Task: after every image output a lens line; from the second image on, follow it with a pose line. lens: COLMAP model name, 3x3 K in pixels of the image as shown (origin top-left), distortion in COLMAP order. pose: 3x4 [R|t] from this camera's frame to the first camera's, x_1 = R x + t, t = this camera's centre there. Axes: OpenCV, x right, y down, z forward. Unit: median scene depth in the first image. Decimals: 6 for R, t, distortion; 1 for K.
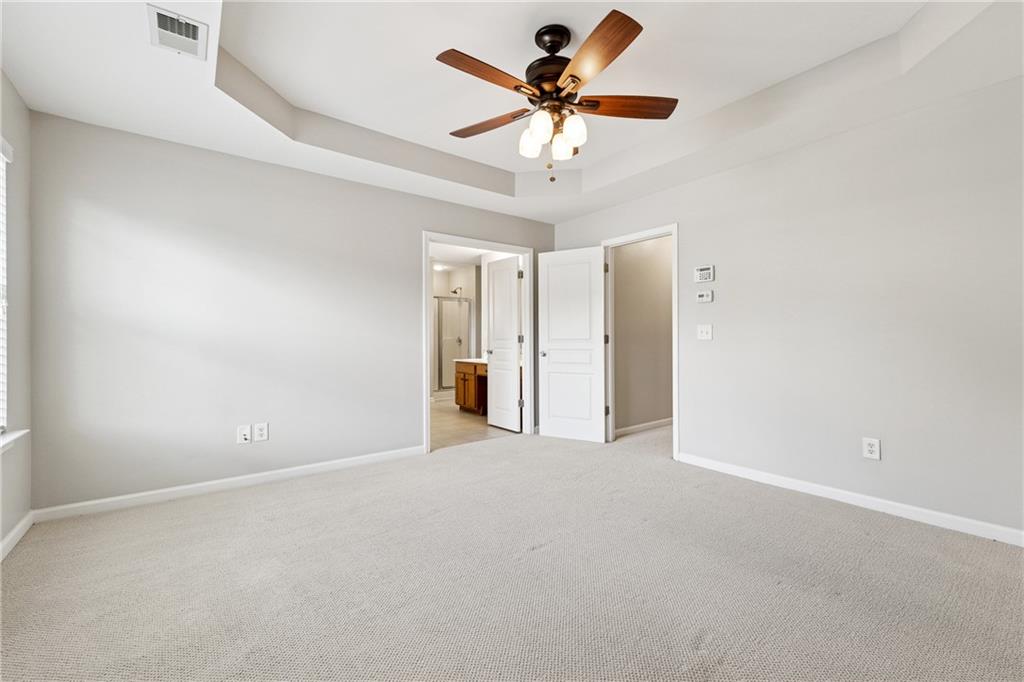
lens RADIAL K [[426.5, 0, 518.1], [0, 426.5, 336.9], [0, 0, 1]] dist [0.002948, 0.000261]
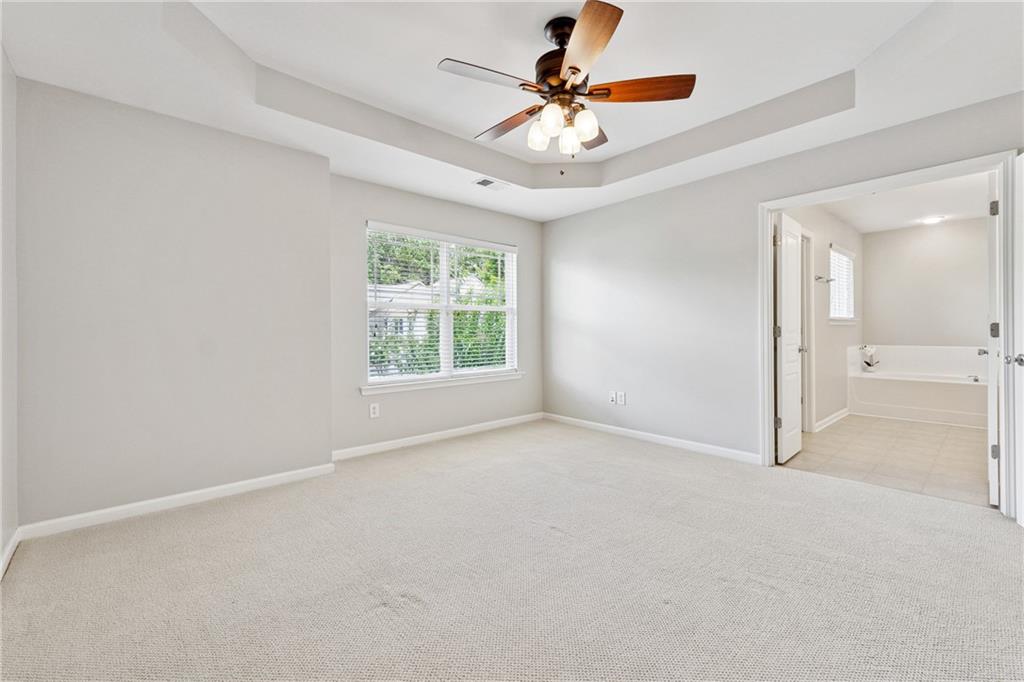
lens RADIAL K [[426.5, 0, 518.1], [0, 426.5, 336.9], [0, 0, 1]] dist [0.002948, 0.000261]
pose [[0.076660, 0.019824, -0.996860, 0.870442], [0.011263, 0.999721, 0.020747, -0.009647], [0.996994, -0.012818, 0.076415, 0.659925]]
